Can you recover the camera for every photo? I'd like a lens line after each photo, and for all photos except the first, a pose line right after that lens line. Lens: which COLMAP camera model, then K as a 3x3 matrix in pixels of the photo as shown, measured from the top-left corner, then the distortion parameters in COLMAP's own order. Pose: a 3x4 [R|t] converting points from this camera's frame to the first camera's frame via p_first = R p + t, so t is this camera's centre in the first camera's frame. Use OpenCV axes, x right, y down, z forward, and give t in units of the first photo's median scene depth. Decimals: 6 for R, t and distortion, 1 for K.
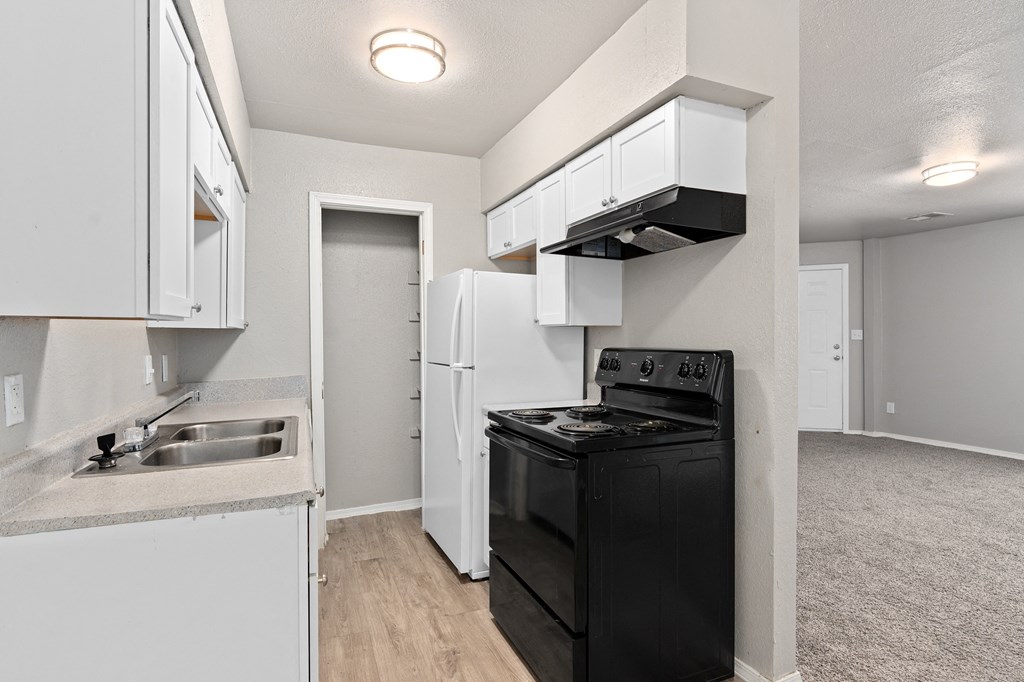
lens RADIAL K [[519.7, 0, 510.2], [0, 519.7, 342.5], [0, 0, 1]] dist [-0.002876, 0.000403]
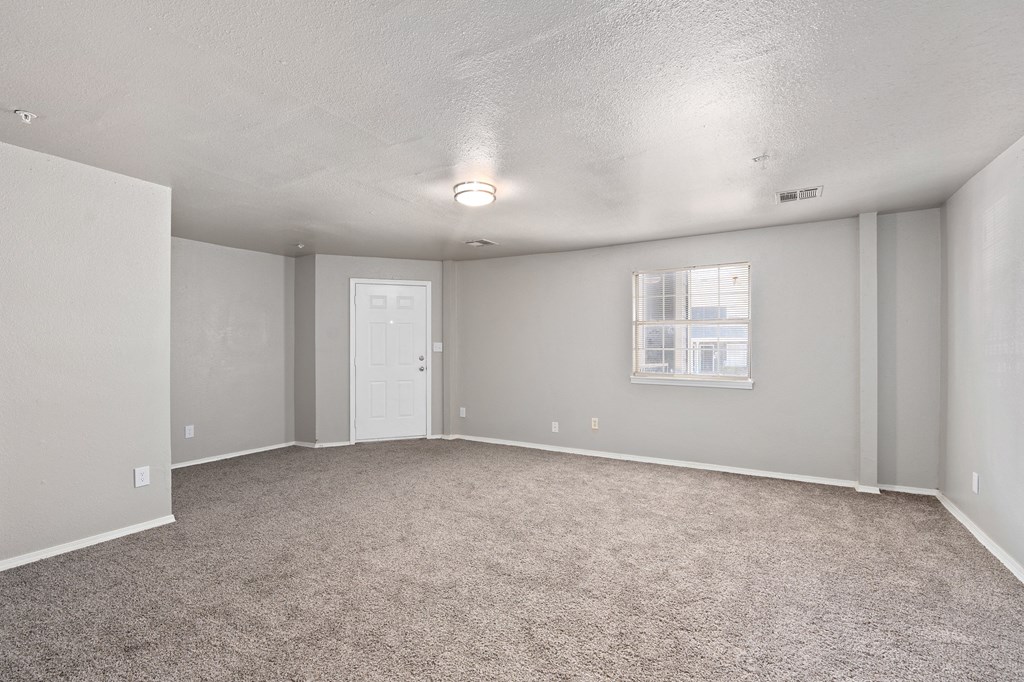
lens RADIAL K [[462.0, 0, 509.6], [0, 462.0, 344.1], [0, 0, 1]] dist [-0.002456, 0.000305]
pose [[0.798196, 0.007578, 0.602350, 0.208258], [-0.001969, 0.999948, -0.009971, -0.012181], [-0.602395, 0.006773, 0.798170, 0.136905]]
